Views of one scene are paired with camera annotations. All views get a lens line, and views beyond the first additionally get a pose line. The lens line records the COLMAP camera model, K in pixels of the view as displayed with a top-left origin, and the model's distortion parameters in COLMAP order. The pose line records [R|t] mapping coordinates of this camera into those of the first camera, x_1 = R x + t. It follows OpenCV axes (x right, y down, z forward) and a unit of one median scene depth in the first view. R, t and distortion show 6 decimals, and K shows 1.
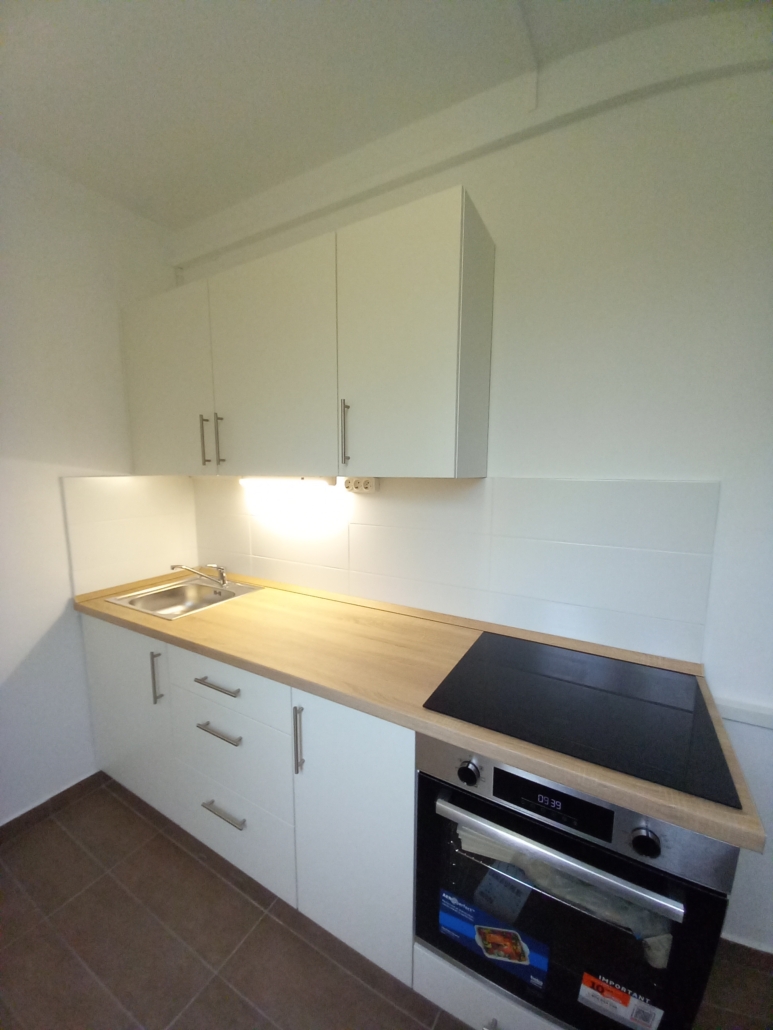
lens RADIAL K [[406.9, 0, 376.5], [0, 406.9, 517.9], [0, 0, 1]] dist [0.023563, -0.019384]
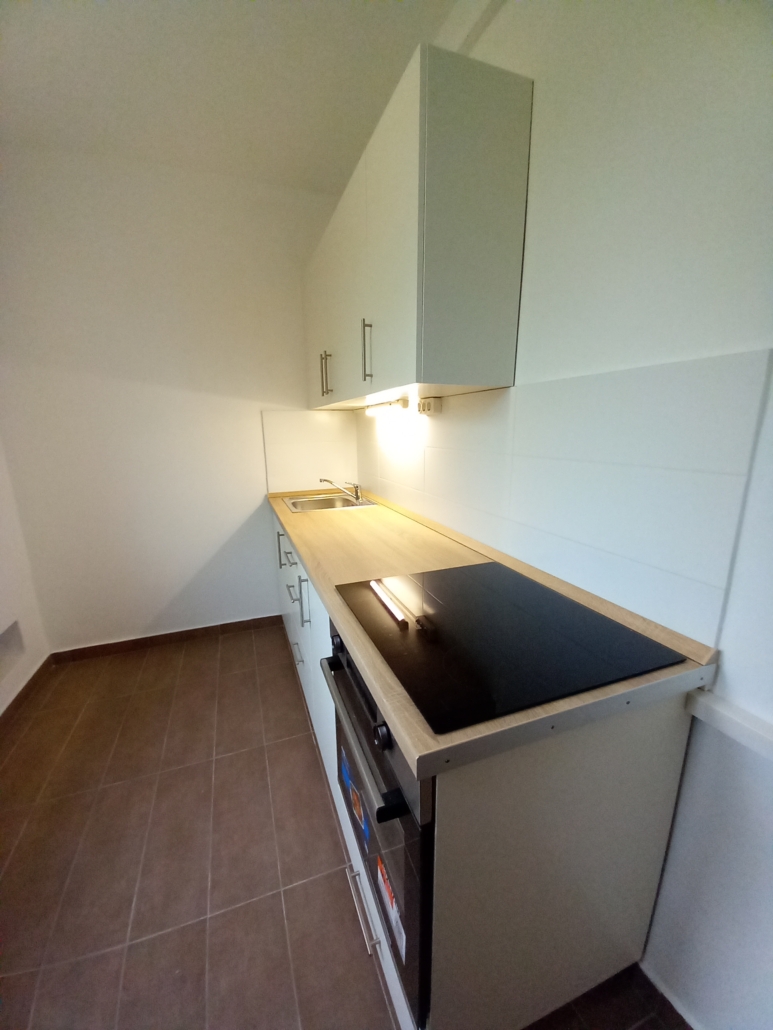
lens RADIAL K [[406.9, 0, 376.5], [0, 406.9, 517.9], [0, 0, 1]] dist [0.023563, -0.019384]
pose [[0.767625, 0.127987, -0.627990, 0.974744], [-0.061627, 0.990057, 0.126449, 0.132063], [0.637929, -0.058364, 0.767880, 0.224356]]
